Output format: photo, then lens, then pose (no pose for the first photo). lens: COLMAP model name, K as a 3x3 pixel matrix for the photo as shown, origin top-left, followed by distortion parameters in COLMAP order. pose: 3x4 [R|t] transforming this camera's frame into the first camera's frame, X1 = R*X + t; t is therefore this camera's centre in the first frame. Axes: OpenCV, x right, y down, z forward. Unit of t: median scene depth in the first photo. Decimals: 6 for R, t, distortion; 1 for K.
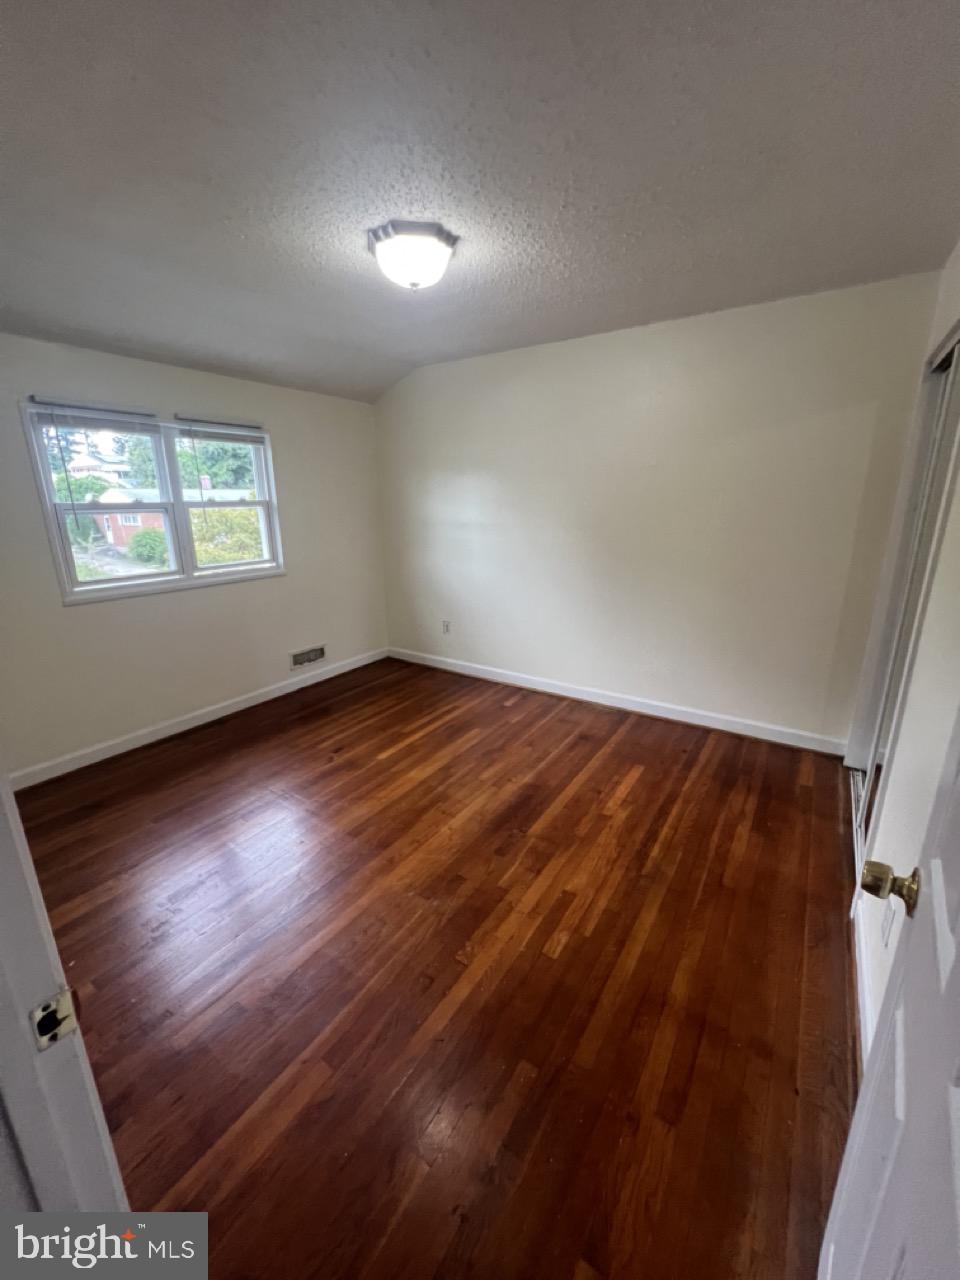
lens RADIAL K [[512.6, 0, 480.0], [0, 512.6, 640.0], [0, 0, 1]] dist [-0.000758, -0.000061]
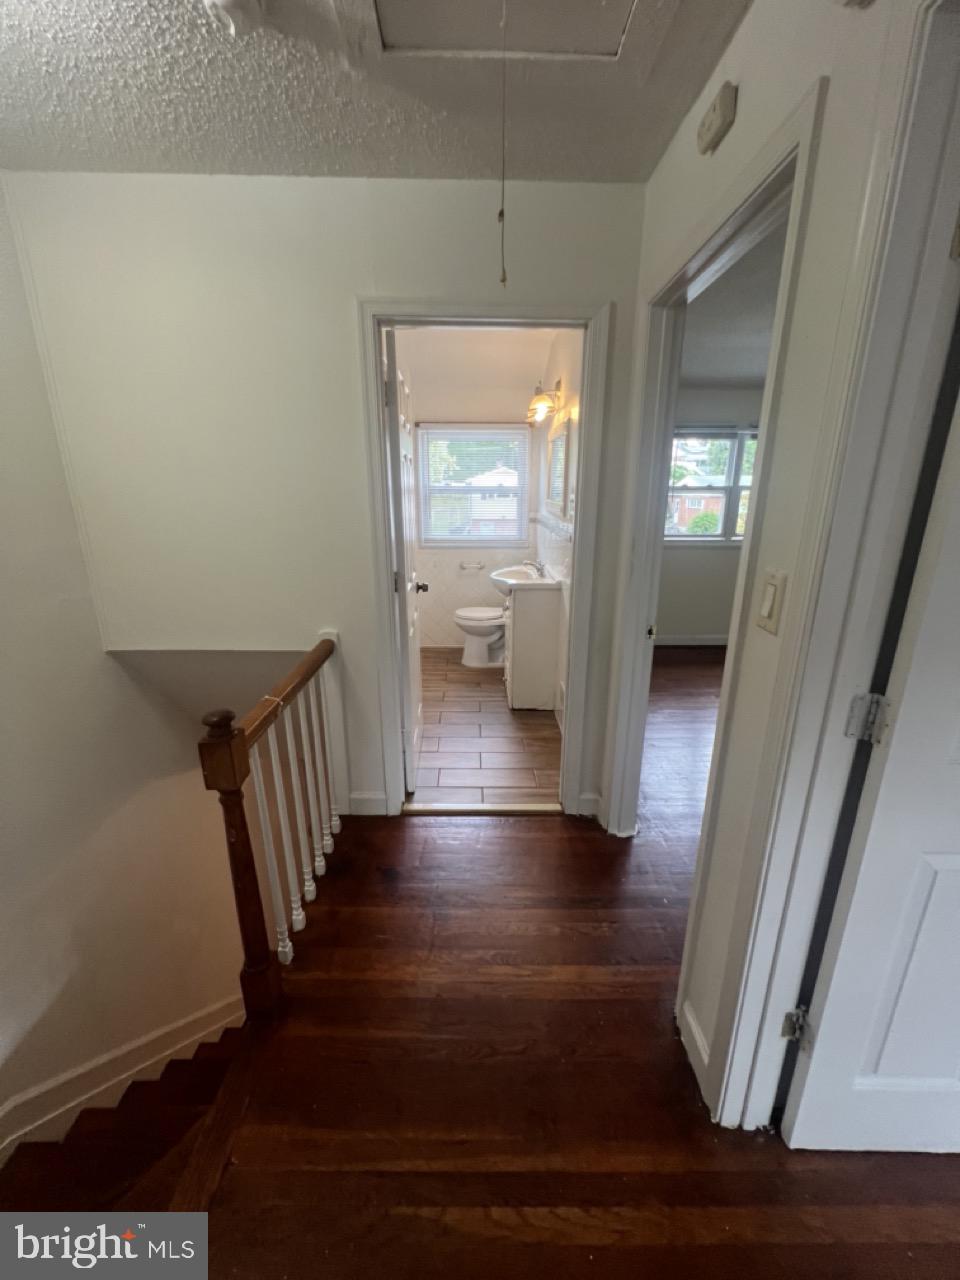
lens RADIAL K [[512.6, 0, 480.0], [0, 512.6, 640.0], [0, 0, 1]] dist [-0.000758, -0.000061]
pose [[0.563848, 0.242945, -0.789337, 0.117112], [-0.223850, 0.964934, 0.137088, 0.053985], [0.794963, 0.099396, 0.598459, -0.184069]]
